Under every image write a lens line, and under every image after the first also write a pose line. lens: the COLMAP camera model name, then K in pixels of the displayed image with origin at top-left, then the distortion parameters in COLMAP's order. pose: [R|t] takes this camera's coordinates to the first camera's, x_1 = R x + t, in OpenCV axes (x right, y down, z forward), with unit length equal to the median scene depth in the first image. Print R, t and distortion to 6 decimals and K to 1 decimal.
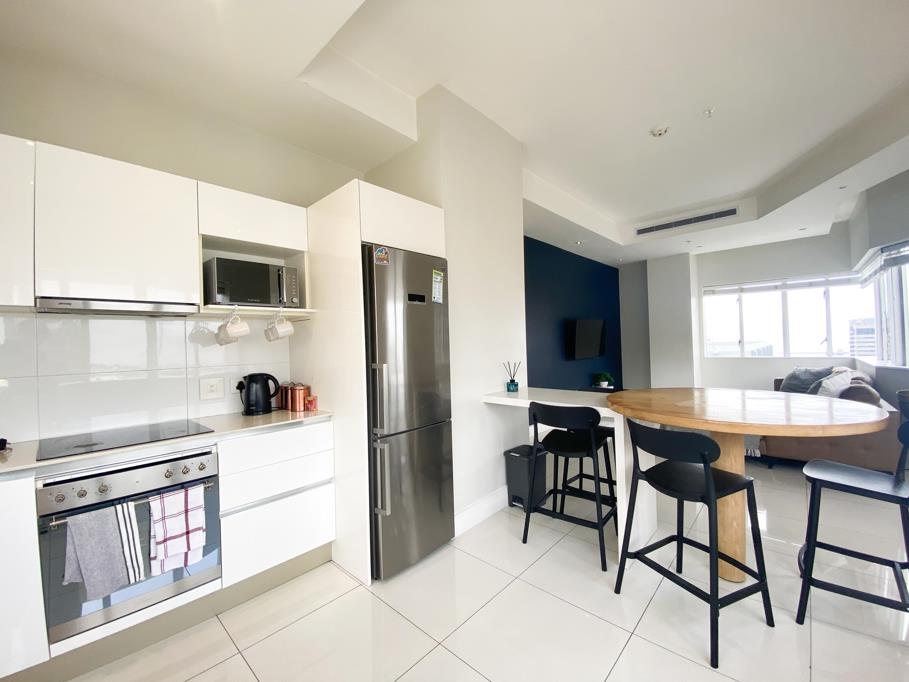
lens RADIAL K [[368.6, 0, 454.6], [0, 368.6, 342.5], [0, 0, 1]] dist [0.028886, -0.021301]
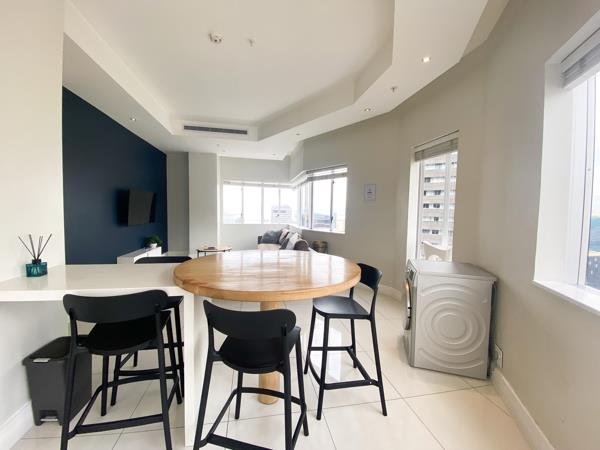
lens RADIAL K [[243.3, 0, 300.0], [0, 243.3, 226.0], [0, 0, 1]] dist [0.028886, -0.021301]
pose [[0.590335, -0.005129, 0.807142, 0.061910], [-0.042223, 0.998414, 0.037226, -0.005926], [-0.806053, -0.056056, 0.589182, 0.242405]]
